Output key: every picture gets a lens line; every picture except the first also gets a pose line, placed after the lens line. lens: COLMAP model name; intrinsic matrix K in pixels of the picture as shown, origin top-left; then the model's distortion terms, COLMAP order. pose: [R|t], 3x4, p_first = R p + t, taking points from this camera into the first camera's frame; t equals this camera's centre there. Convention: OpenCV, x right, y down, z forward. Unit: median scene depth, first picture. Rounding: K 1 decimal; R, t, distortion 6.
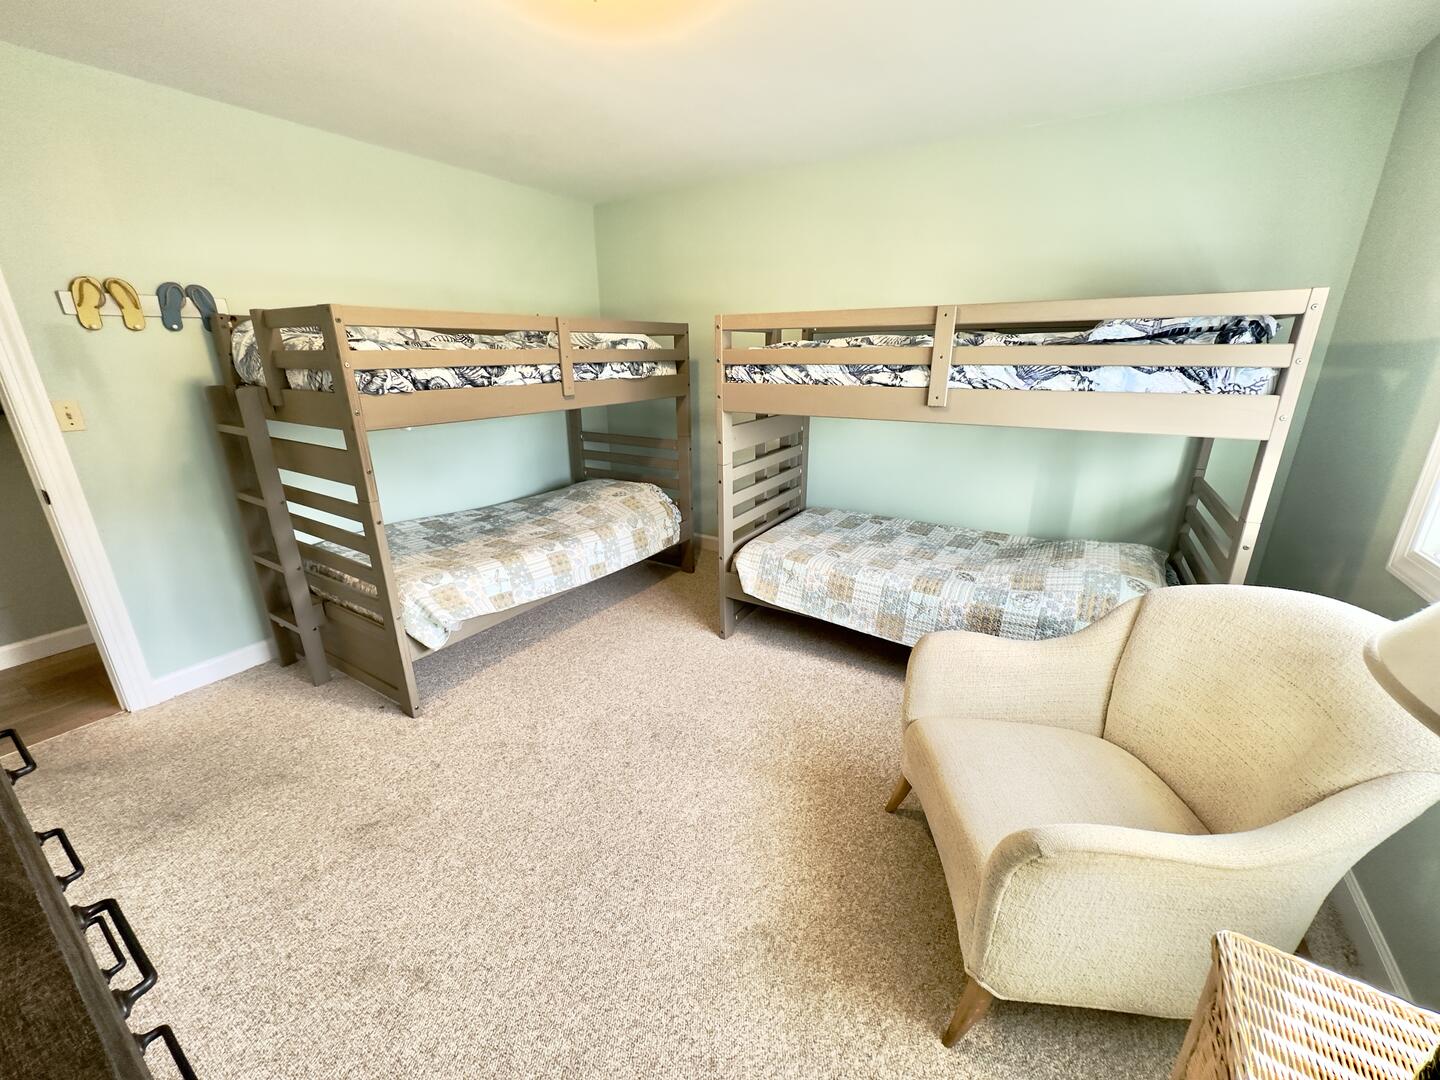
lens RADIAL K [[571.3, 0, 718.2], [0, 571.3, 539.7], [0, 0, 1]] dist [0.001150, -0.000011]
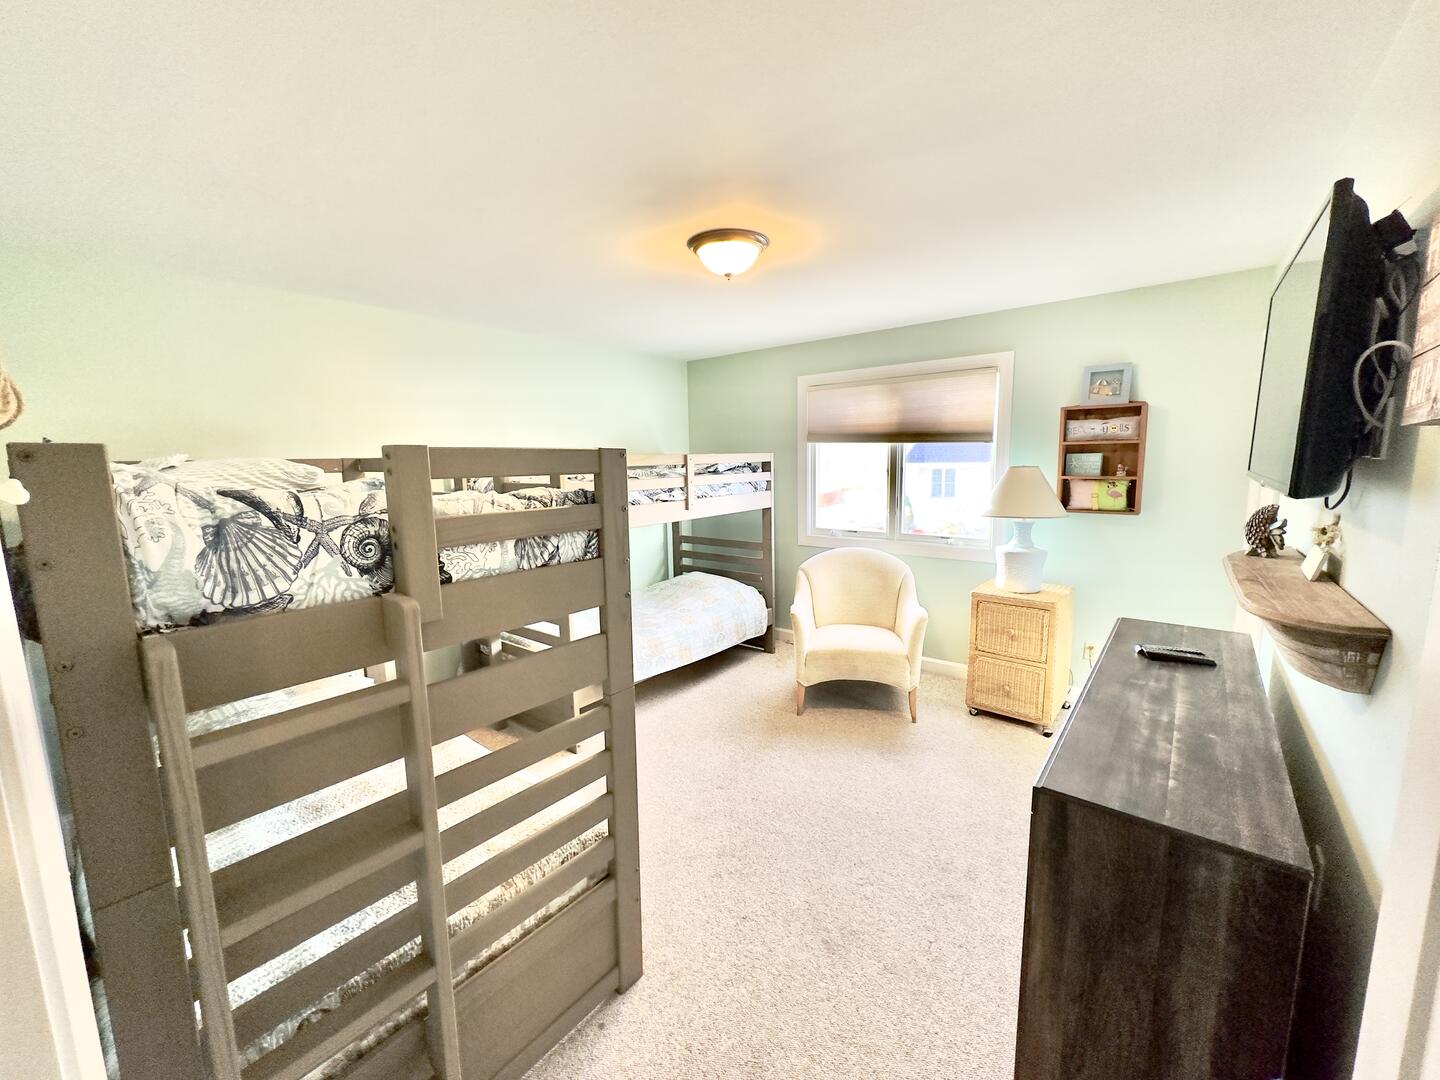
lens RADIAL K [[571.3, 0, 717.1], [0, 571.3, 537.5], [0, 0, 1]] dist [0.001150, -0.000011]
pose [[0.118351, -0.135565, 0.983674, -1.227103], [0.328231, 0.940291, 0.090095, -0.265320], [-0.937154, 0.312210, 0.155781, 0.647620]]
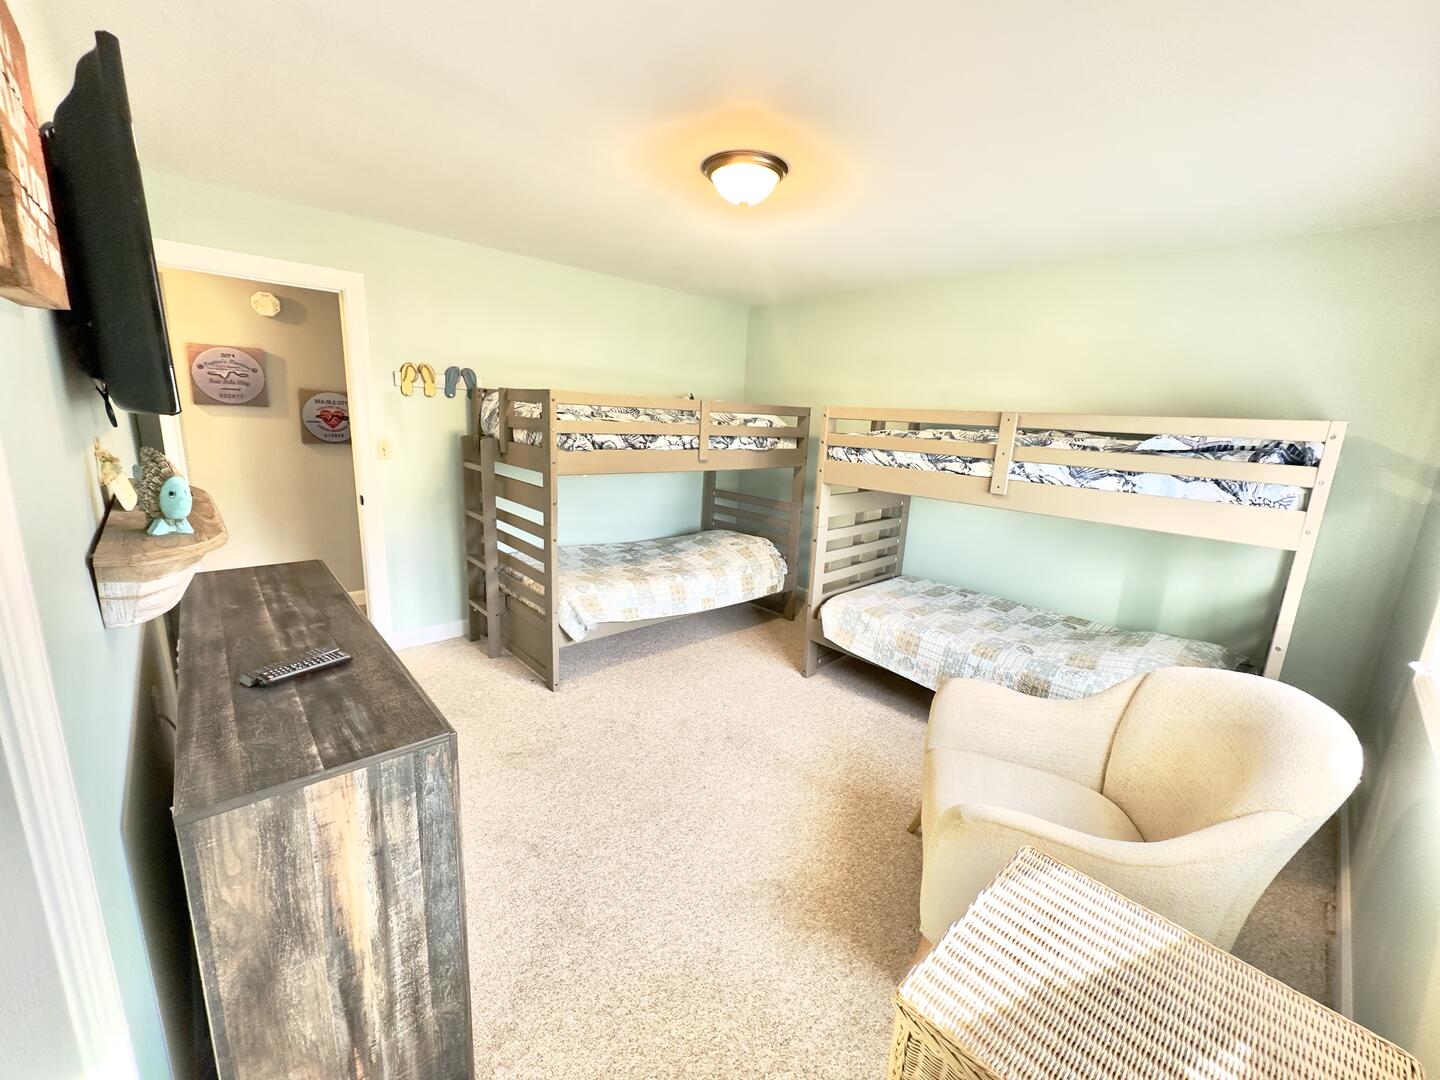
lens RADIAL K [[571.3, 0, 717.6], [0, 571.3, 538.2], [0, 0, 1]] dist [0.001150, -0.000011]
pose [[0.964756, 0.108030, -0.239949, 0.108215], [-0.134082, 0.986406, -0.095000, 0.039594], [0.226425, 0.123825, 0.966126, -0.226571]]
